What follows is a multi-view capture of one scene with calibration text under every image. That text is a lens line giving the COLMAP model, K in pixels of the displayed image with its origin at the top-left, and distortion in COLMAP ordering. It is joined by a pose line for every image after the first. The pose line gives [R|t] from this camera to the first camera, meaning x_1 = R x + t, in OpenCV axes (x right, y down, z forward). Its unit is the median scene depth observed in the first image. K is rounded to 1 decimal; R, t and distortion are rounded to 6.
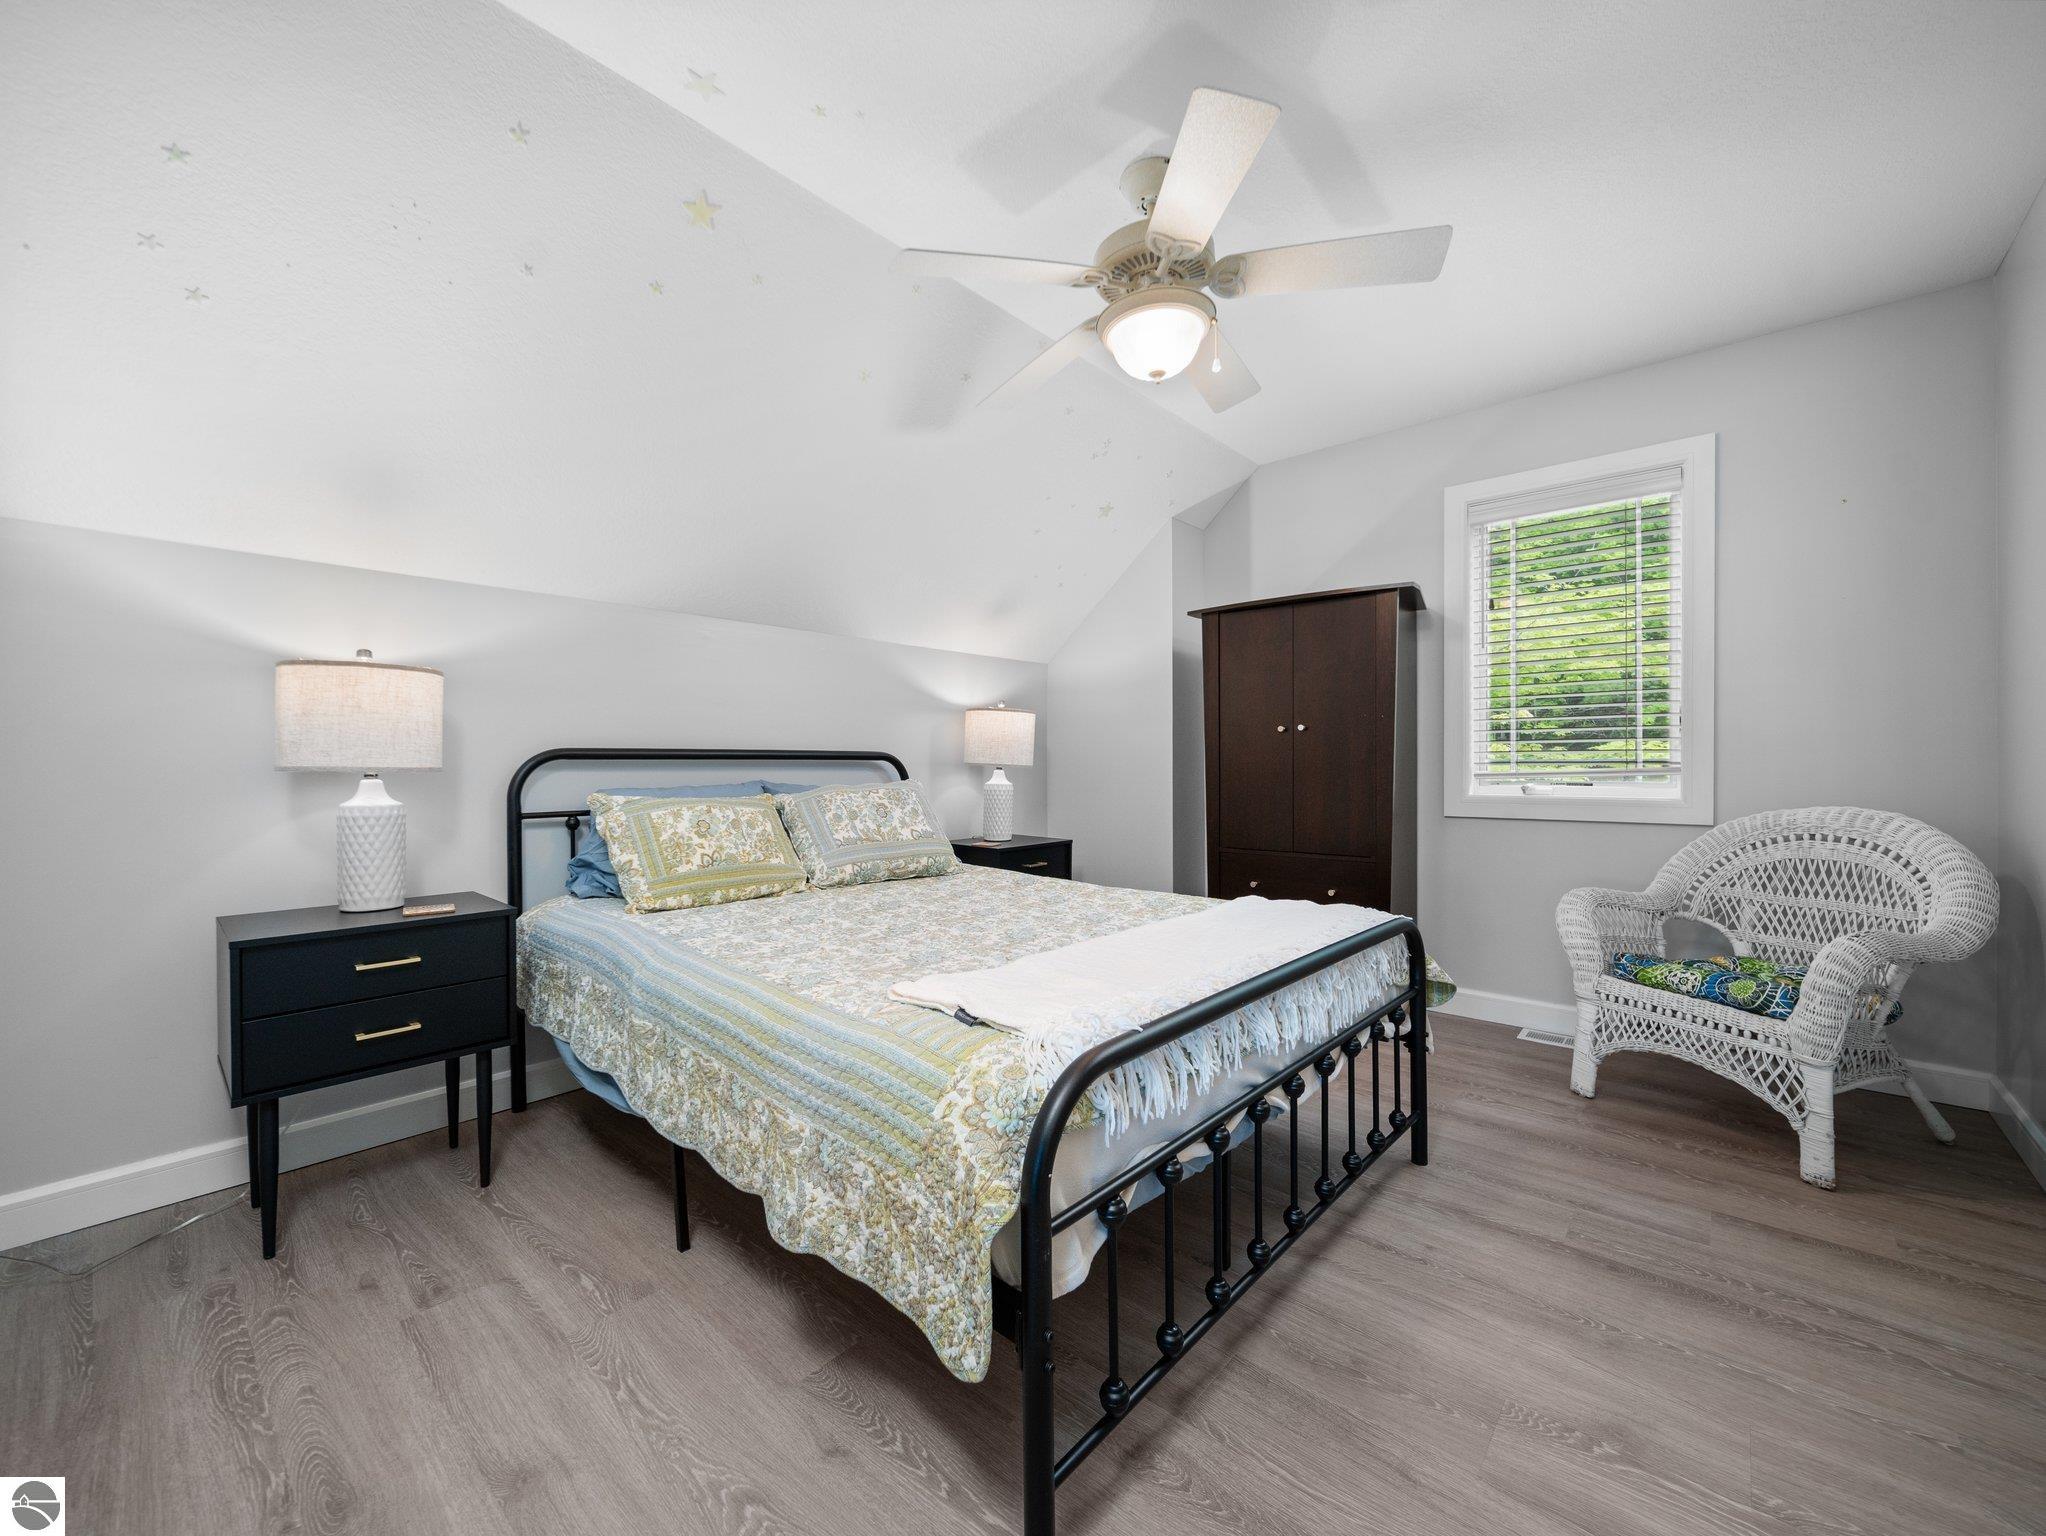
lens RADIAL K [[811.7, 0, 1025.1], [0, 811.7, 770.9], [0, 0, 1]] dist [-0.000394, 0.000078]
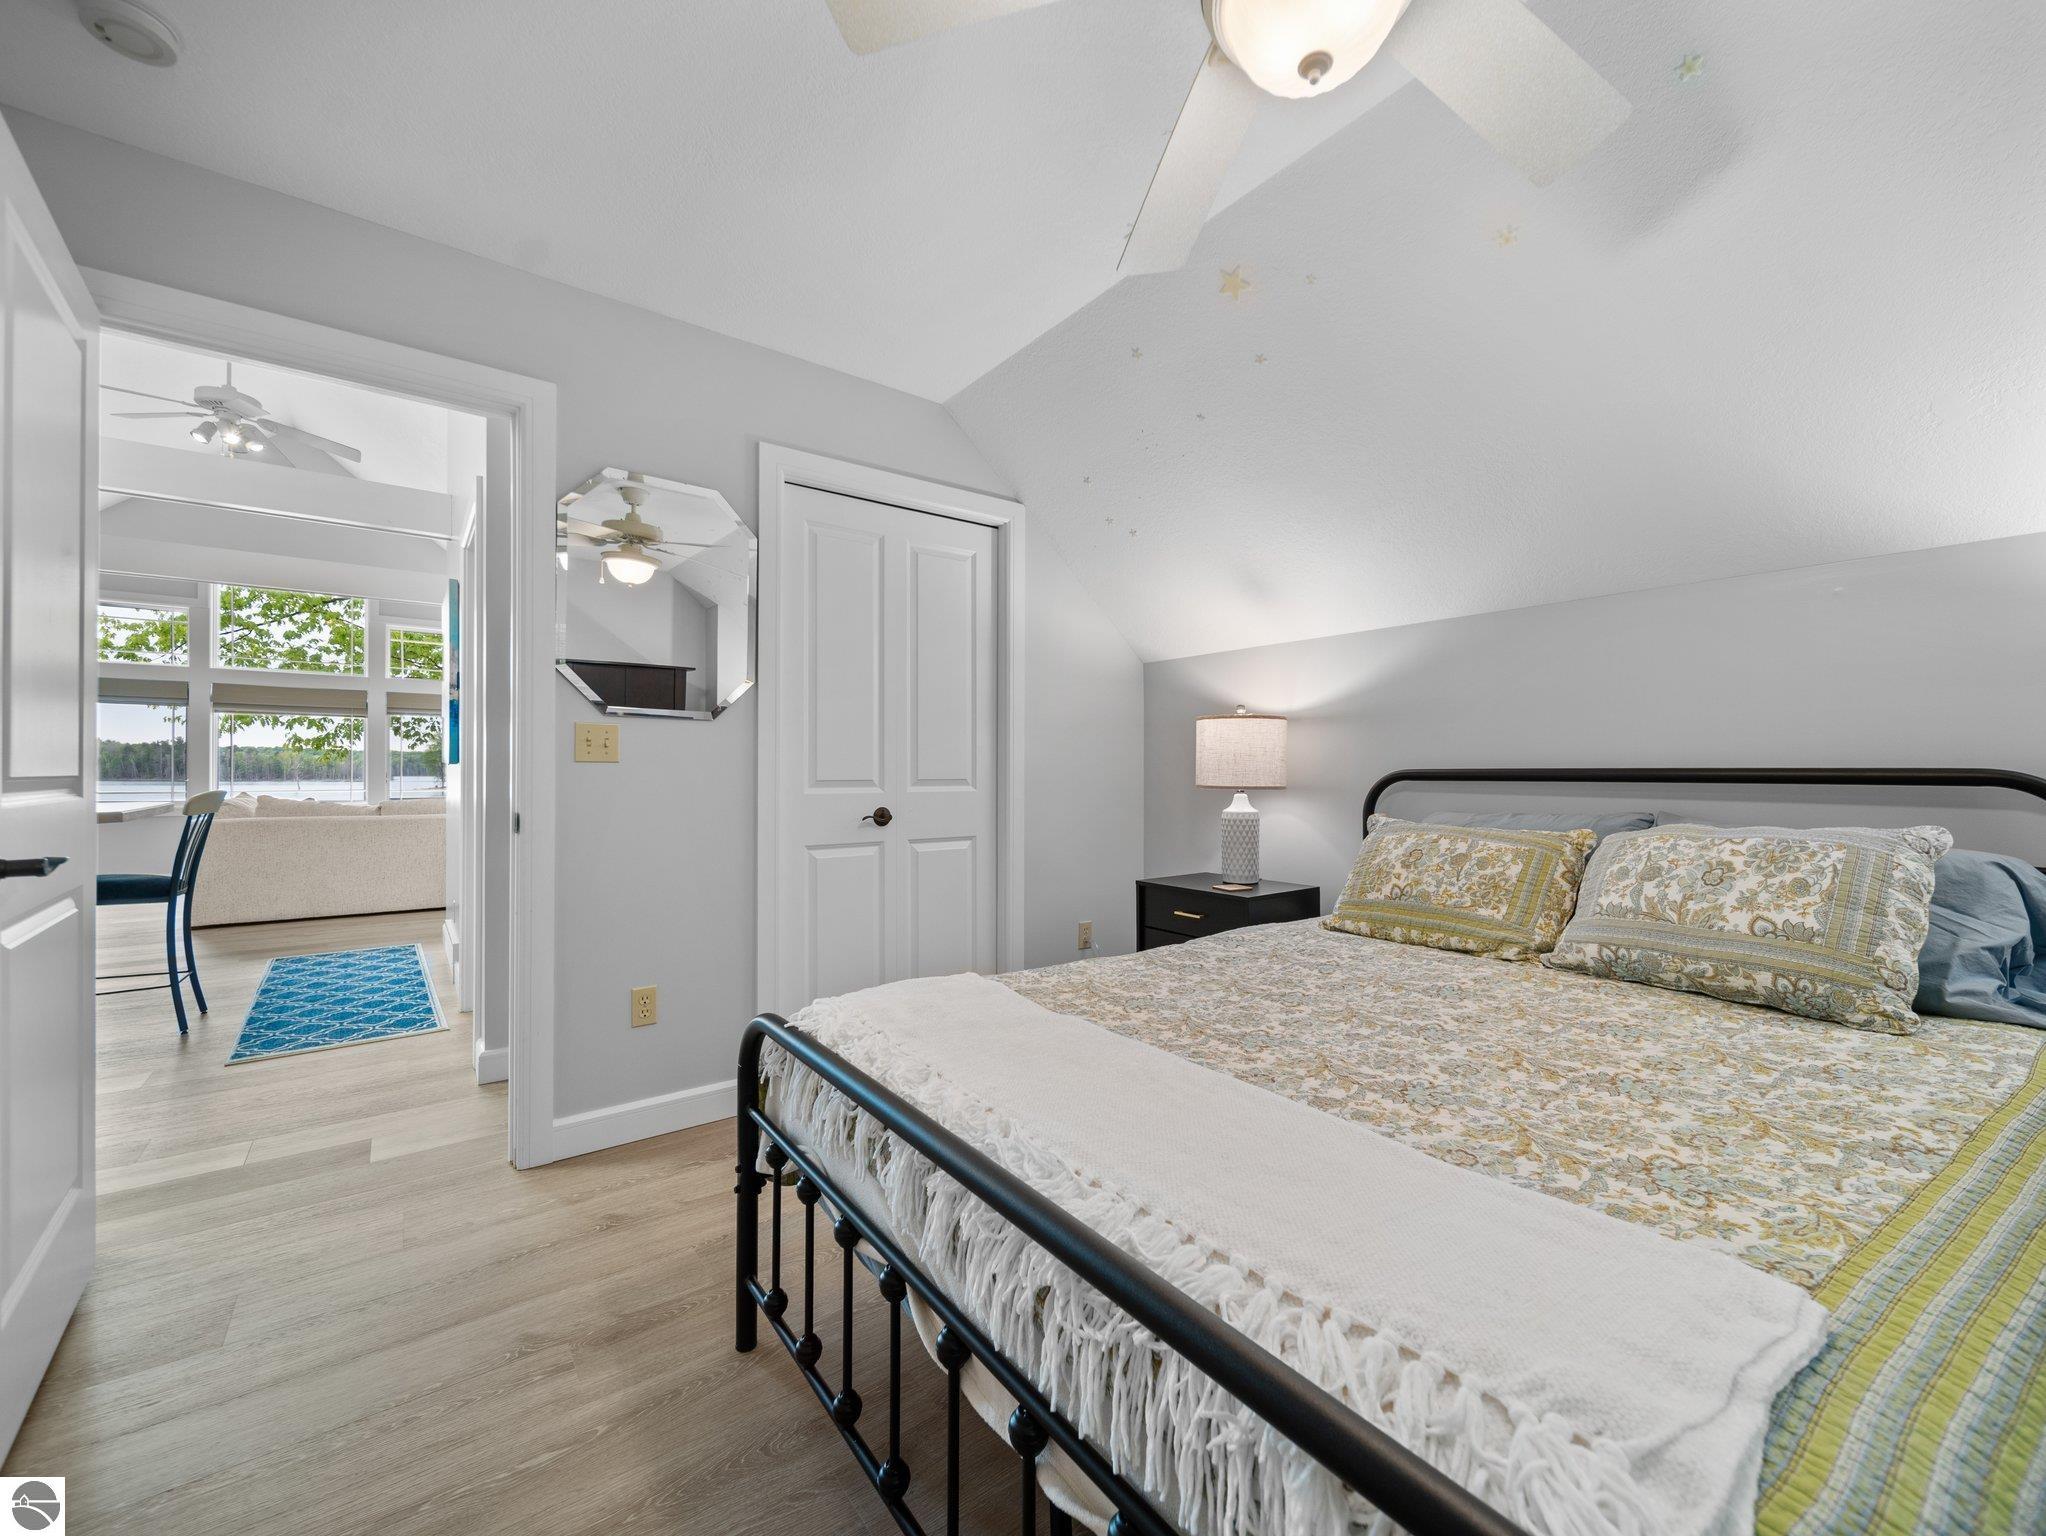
lens RADIAL K [[811.7, 0, 1025.1], [0, 811.7, 770.9], [0, 0, 1]] dist [-0.000394, 0.000078]
pose [[-0.196020, 0.002636, -0.980596, 0.574015], [-0.007686, 0.999962, 0.004224, -0.027568], [0.980570, 0.008365, -0.195993, 0.738490]]
